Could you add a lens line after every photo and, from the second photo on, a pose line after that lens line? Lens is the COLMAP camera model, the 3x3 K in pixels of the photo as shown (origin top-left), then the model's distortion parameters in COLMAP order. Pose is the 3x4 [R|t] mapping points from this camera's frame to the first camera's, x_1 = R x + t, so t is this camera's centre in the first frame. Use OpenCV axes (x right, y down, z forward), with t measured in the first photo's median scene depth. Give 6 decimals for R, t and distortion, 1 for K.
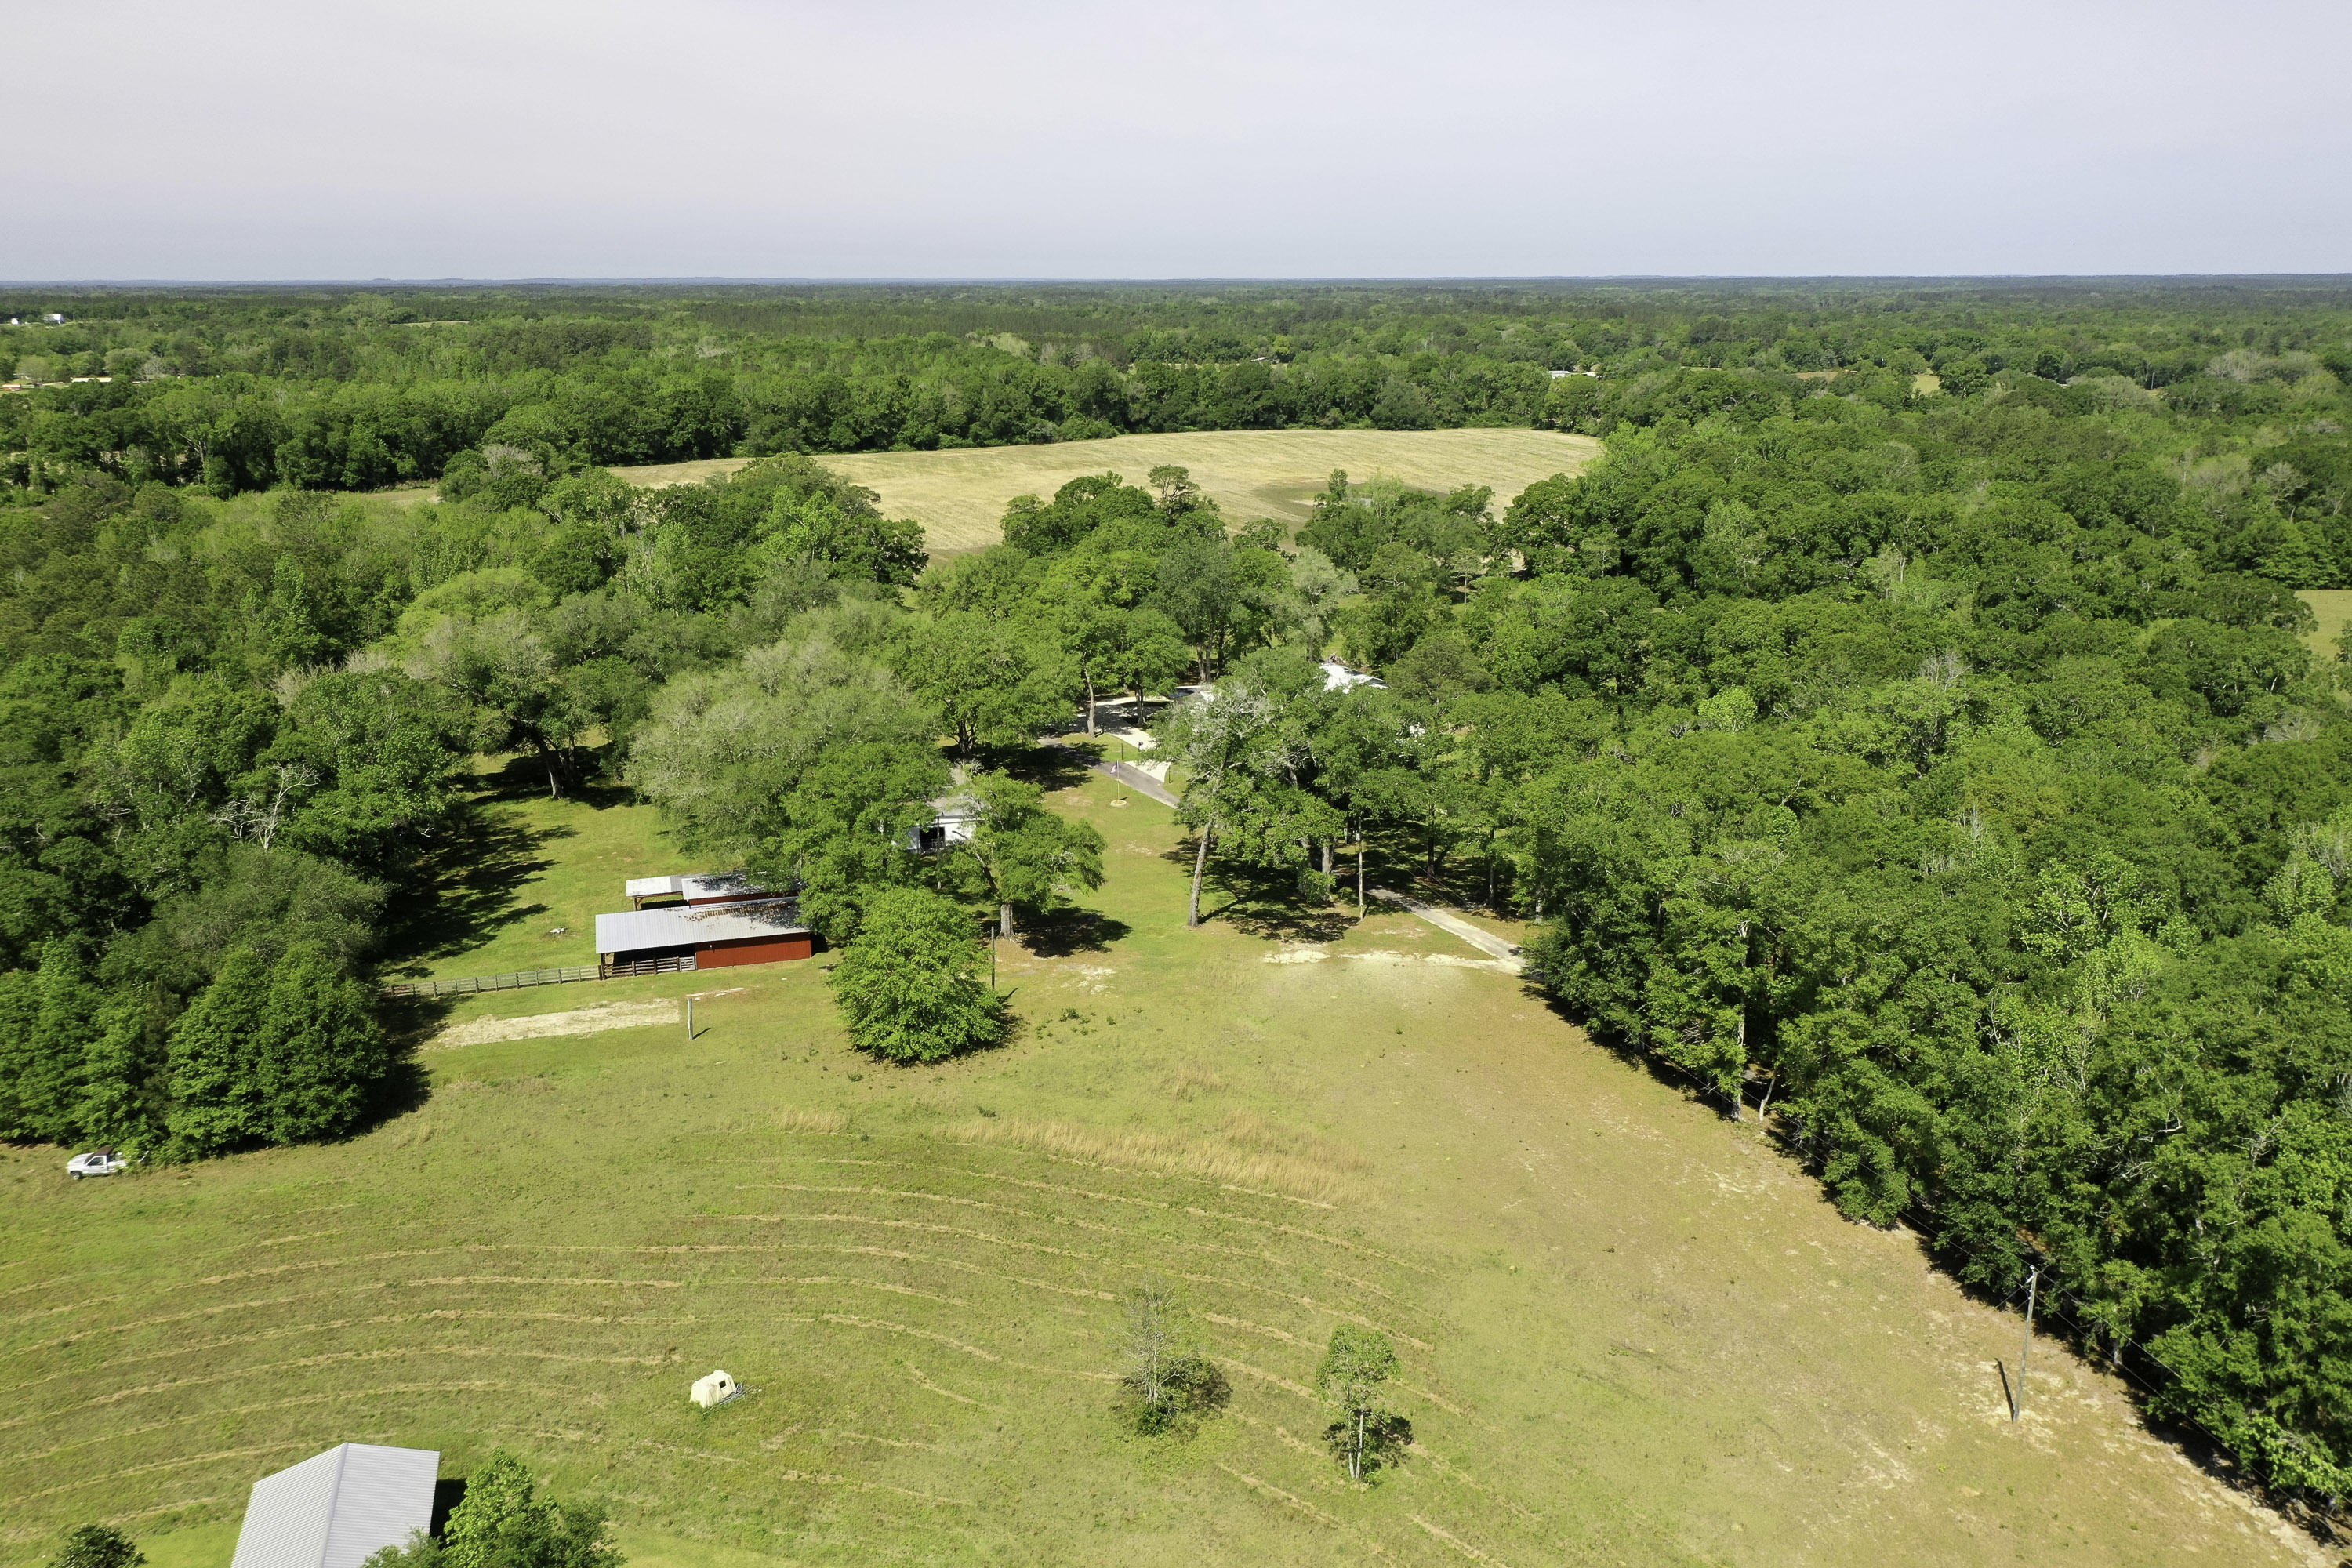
lens RADIAL K [[1850.9, 0, 1176.0], [0, 1850.9, 784.0], [0, 0, 1]] dist [0.002096, -0.003266]
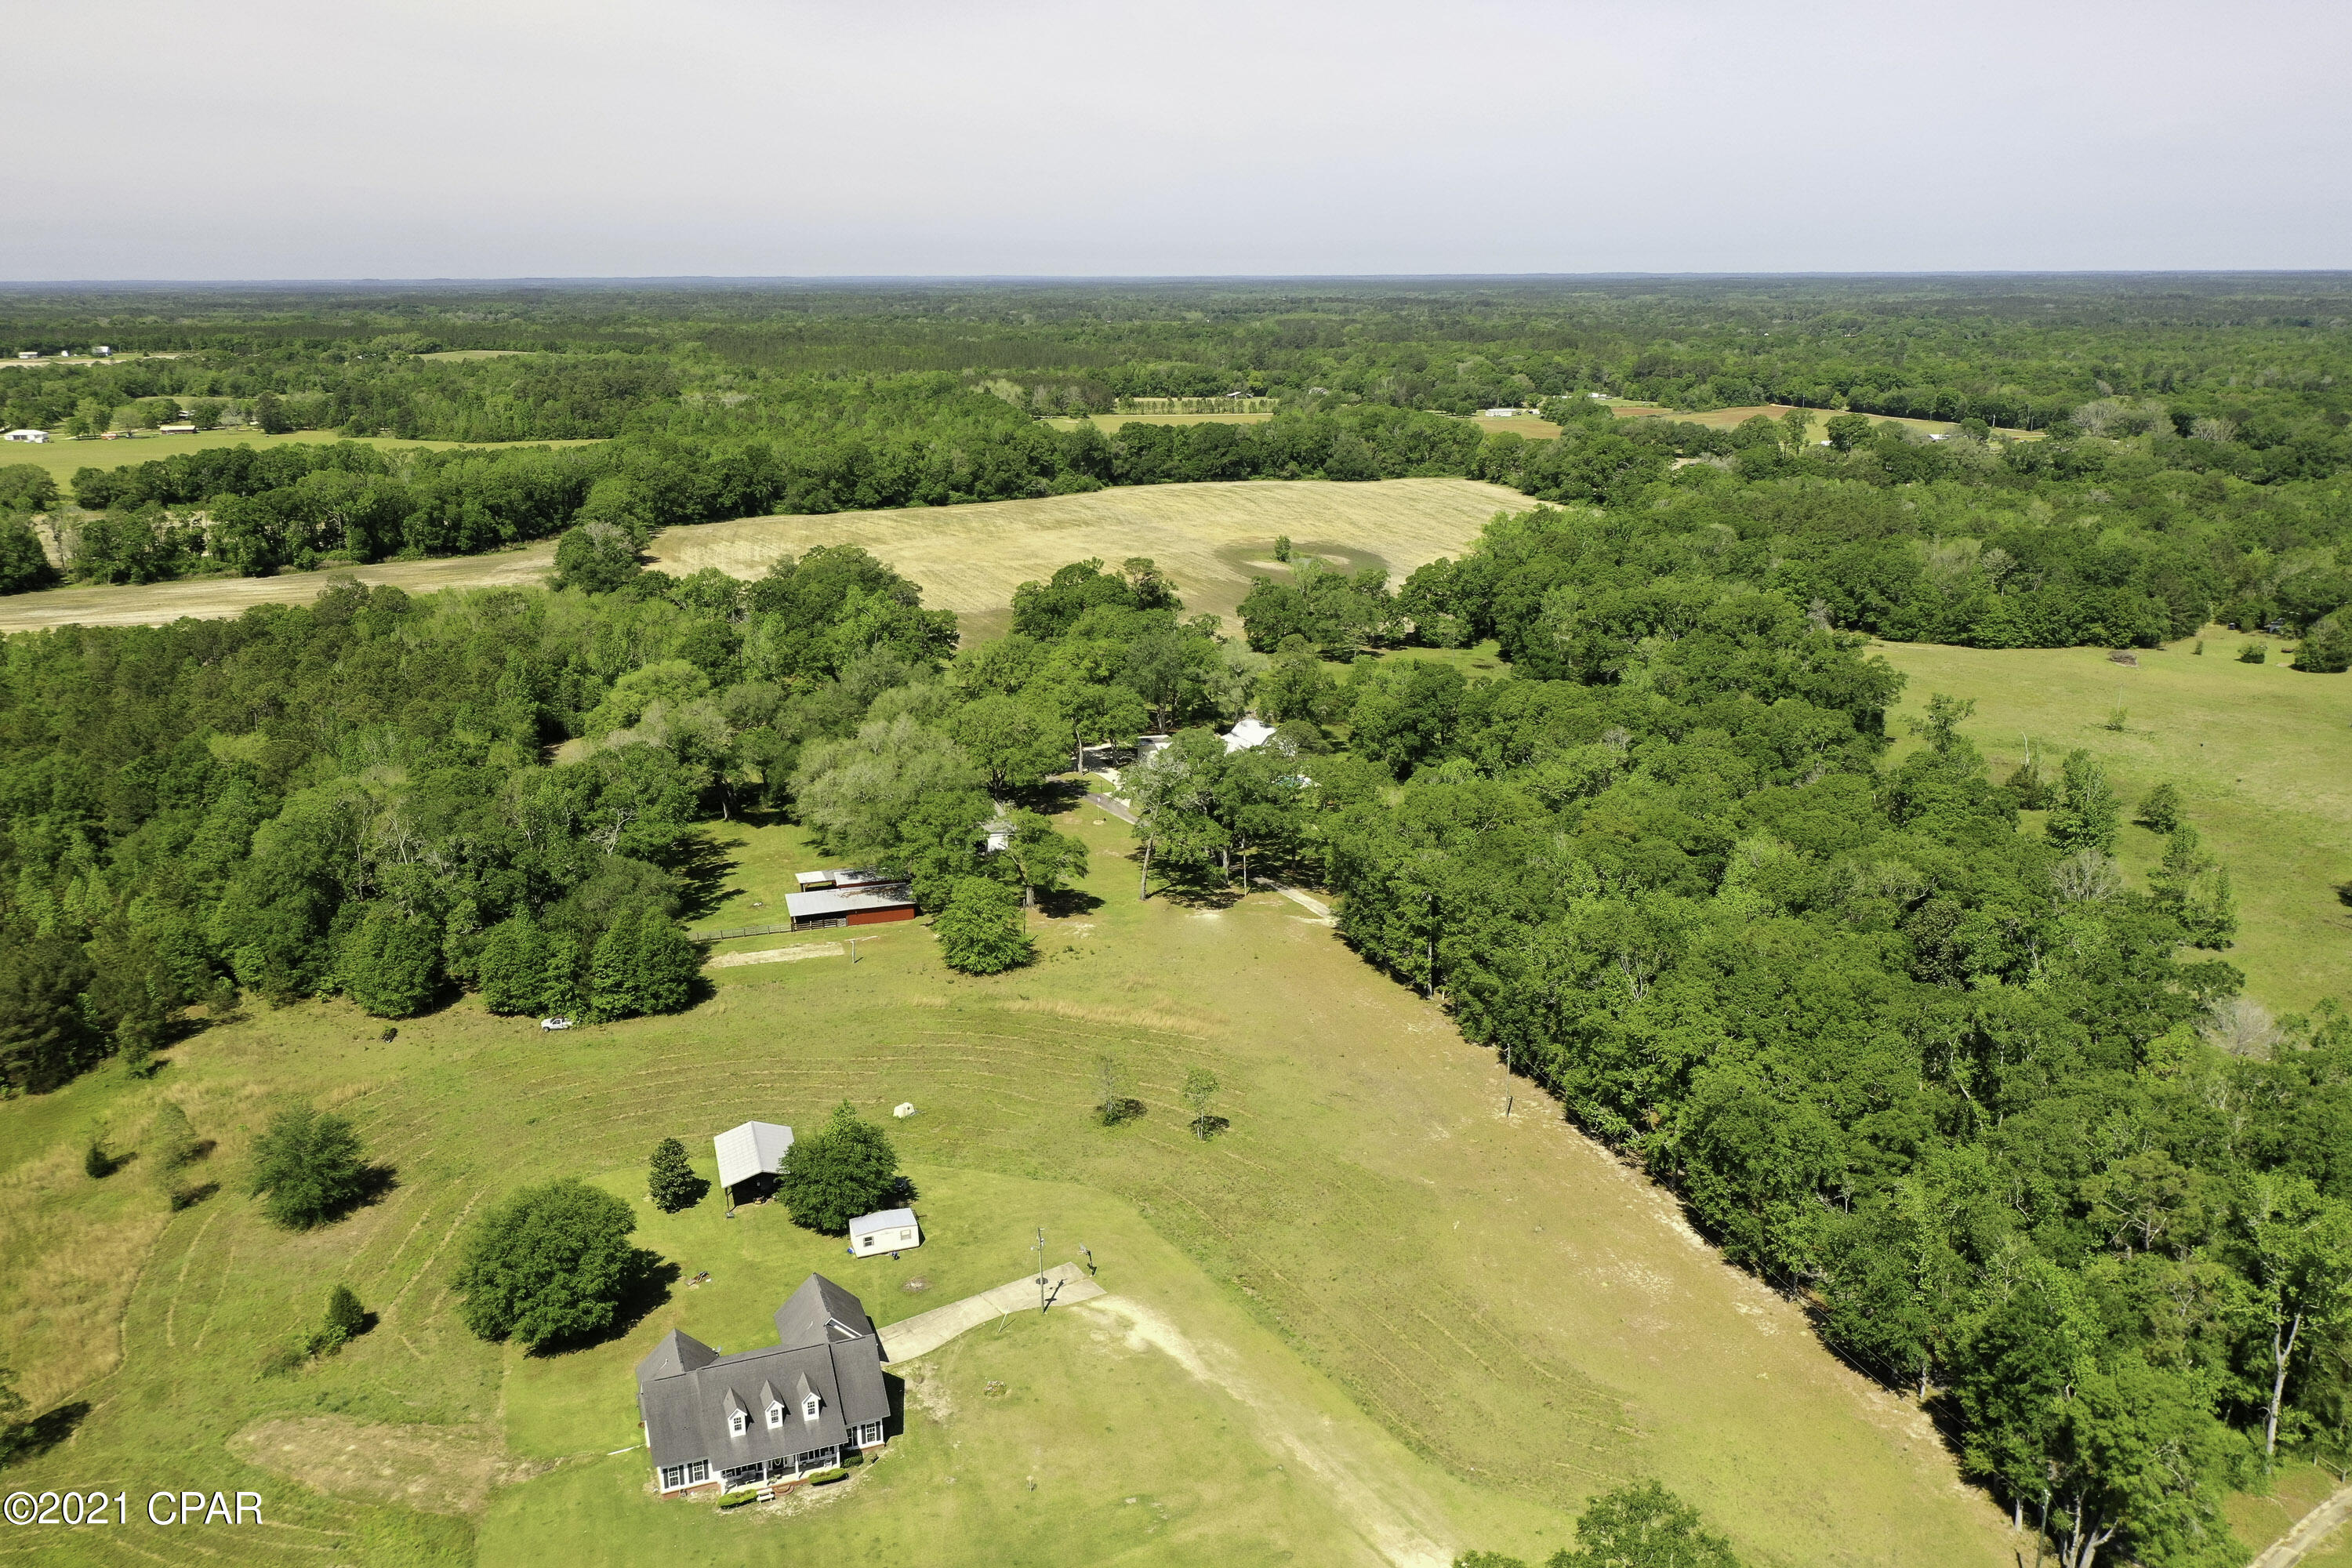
lens RADIAL K [[1850.9, 0, 1176.0], [0, 1850.9, 784.0], [0, 0, 1]] dist [0.002096, -0.003266]
pose [[0.999977, -0.003858, 0.005491, 0.023844], [0.003846, 0.999990, 0.002117, -0.023534], [-0.005500, -0.002096, 0.999983, -0.510938]]
